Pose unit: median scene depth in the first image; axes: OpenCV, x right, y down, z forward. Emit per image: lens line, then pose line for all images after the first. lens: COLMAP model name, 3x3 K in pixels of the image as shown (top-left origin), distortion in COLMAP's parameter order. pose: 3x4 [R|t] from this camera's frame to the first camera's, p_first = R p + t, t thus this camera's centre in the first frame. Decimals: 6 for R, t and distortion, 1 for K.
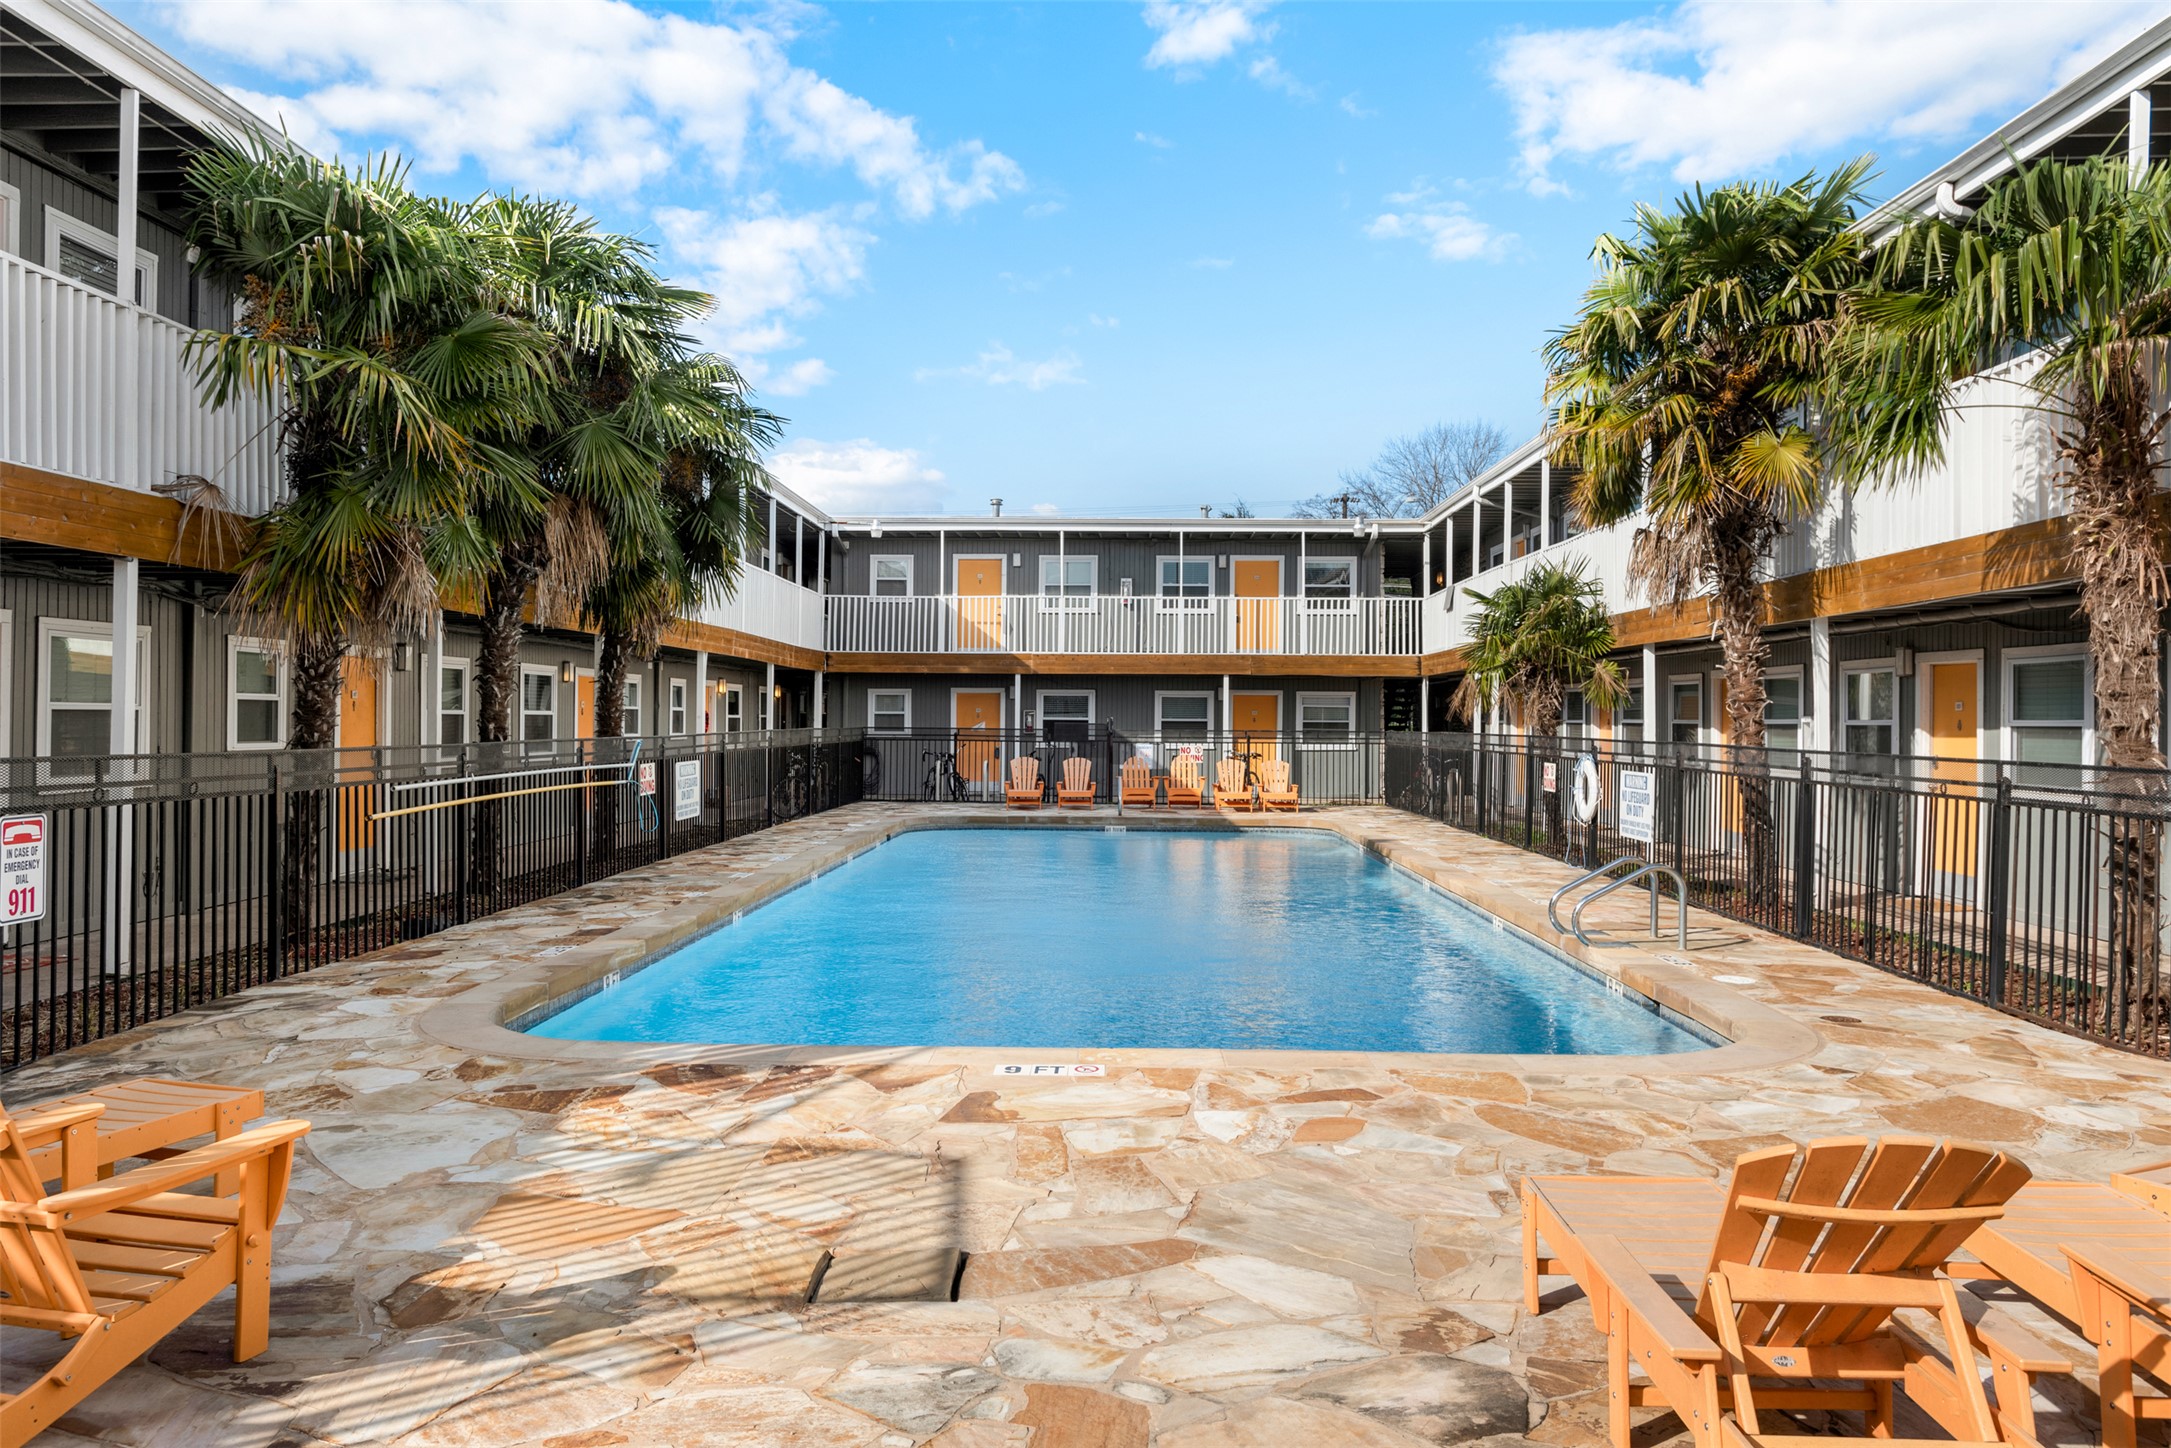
lens RADIAL K [[1585.4, 0, 1085.5], [0, 1585.4, 724.0], [0, 0, 1]] dist [0.036526, 0.001197]
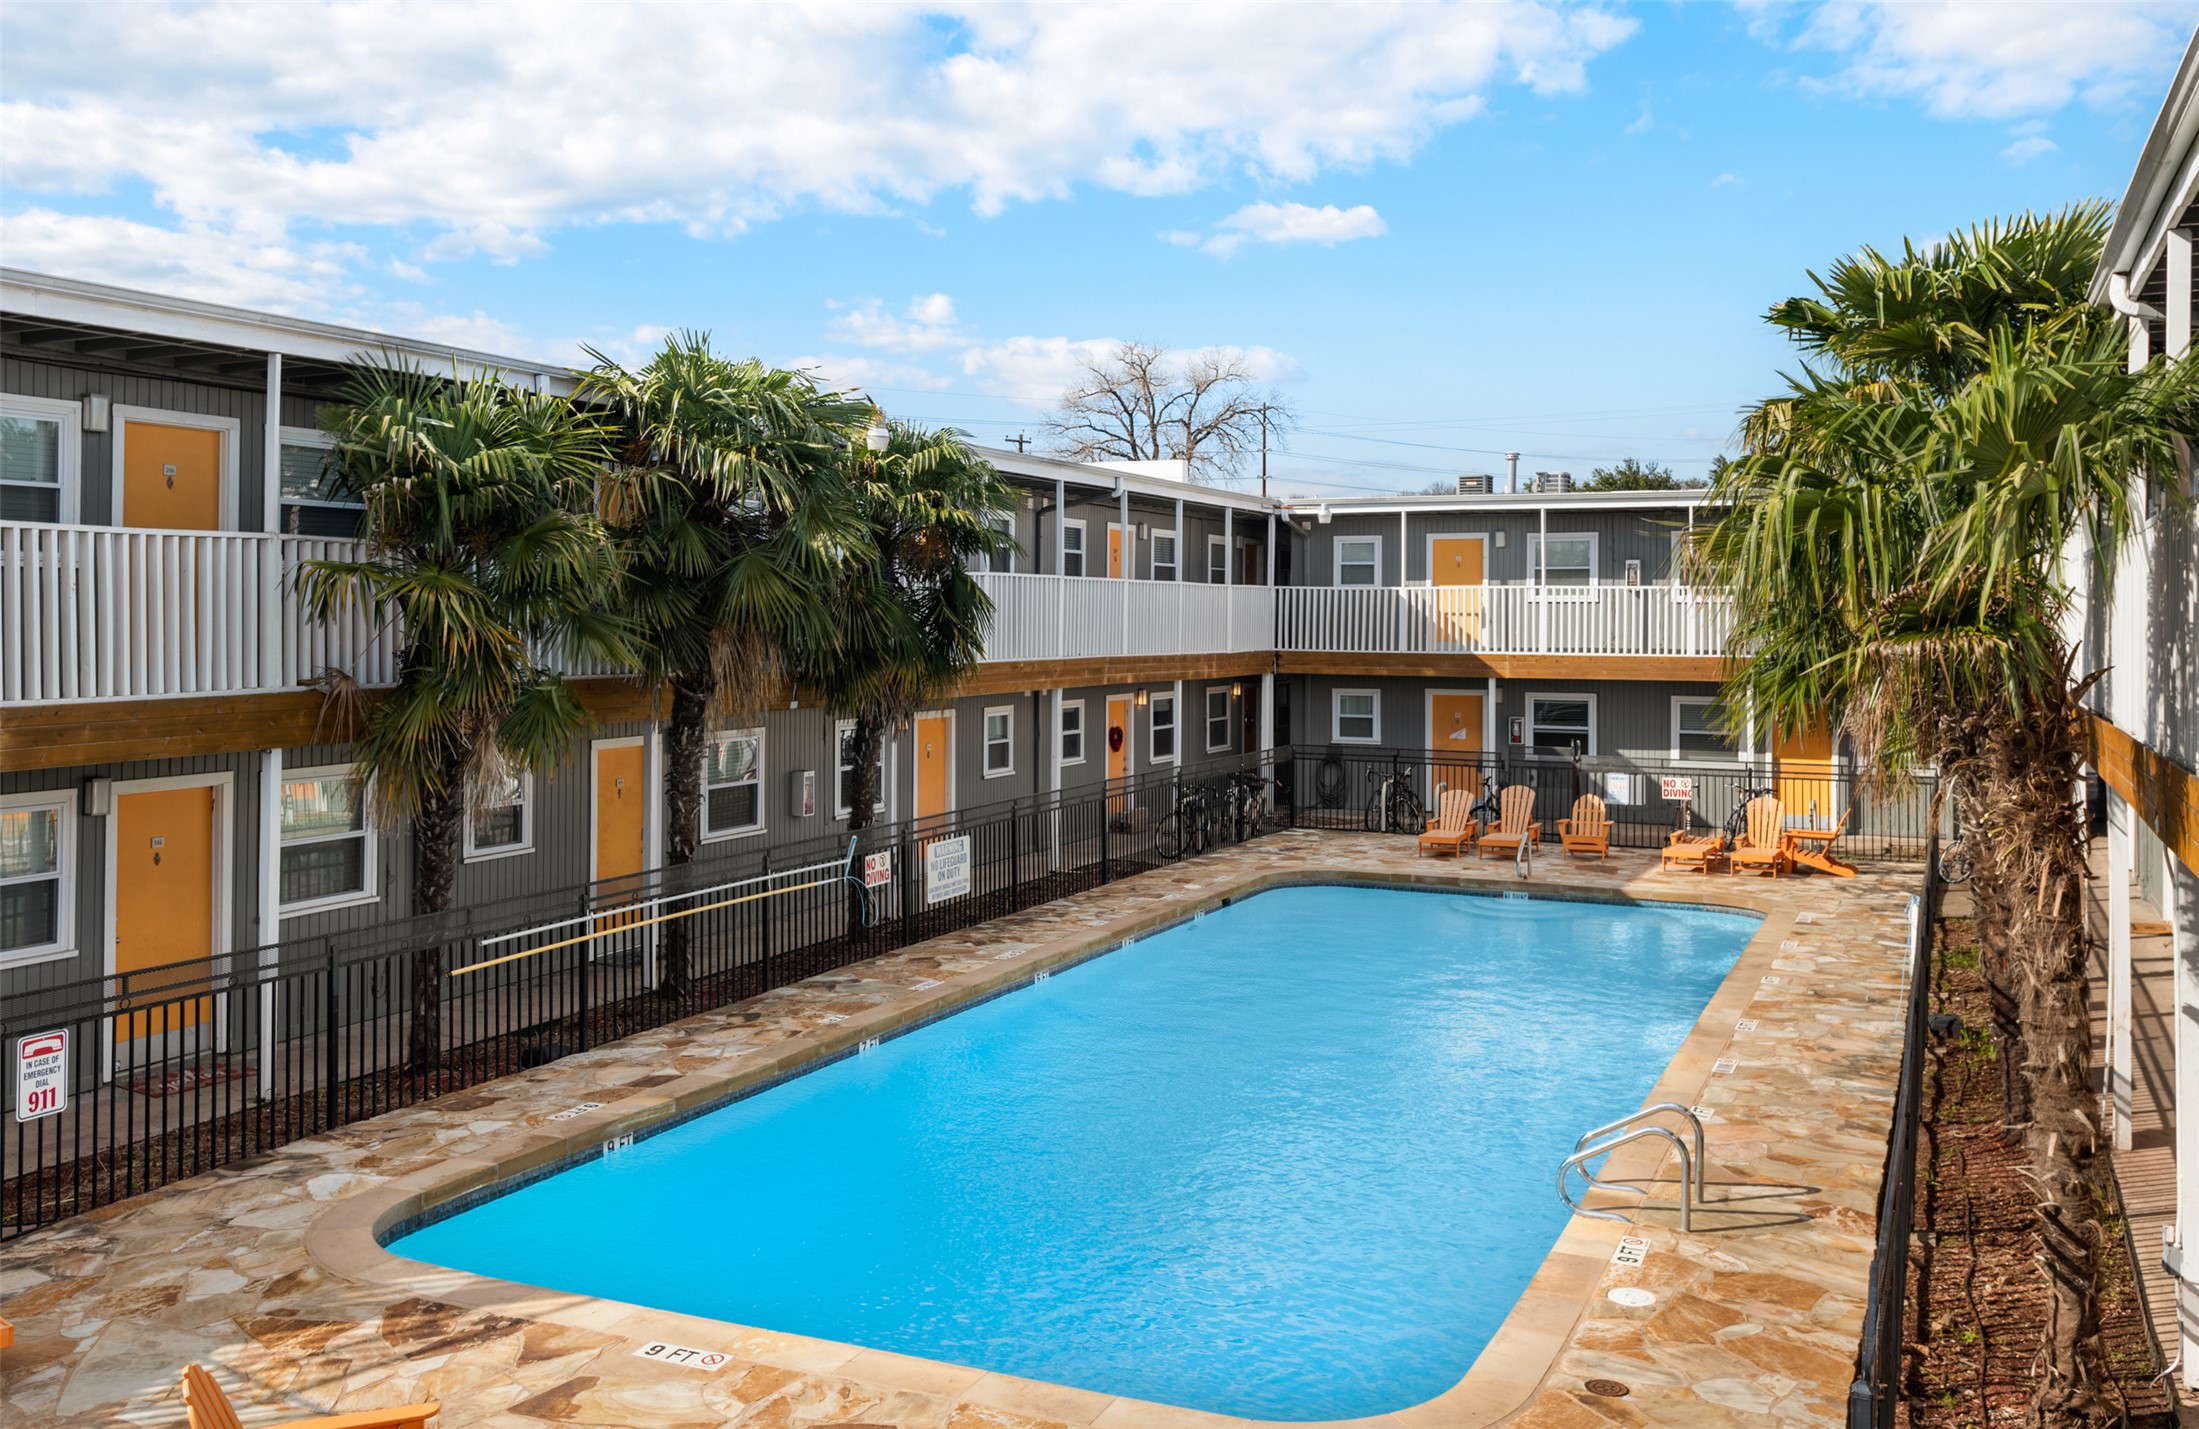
lens RADIAL K [[1901.1, 0, 1098.9], [0, 1901.1, 649.9], [0, 0, 1]] dist [0.047192, -0.004199]
pose [[0.921943, 0.001835, -0.387322, 0.161692], [0.002654, 0.999935, 0.011056, -0.059747], [0.387317, -0.011221, 0.921878, -0.021096]]
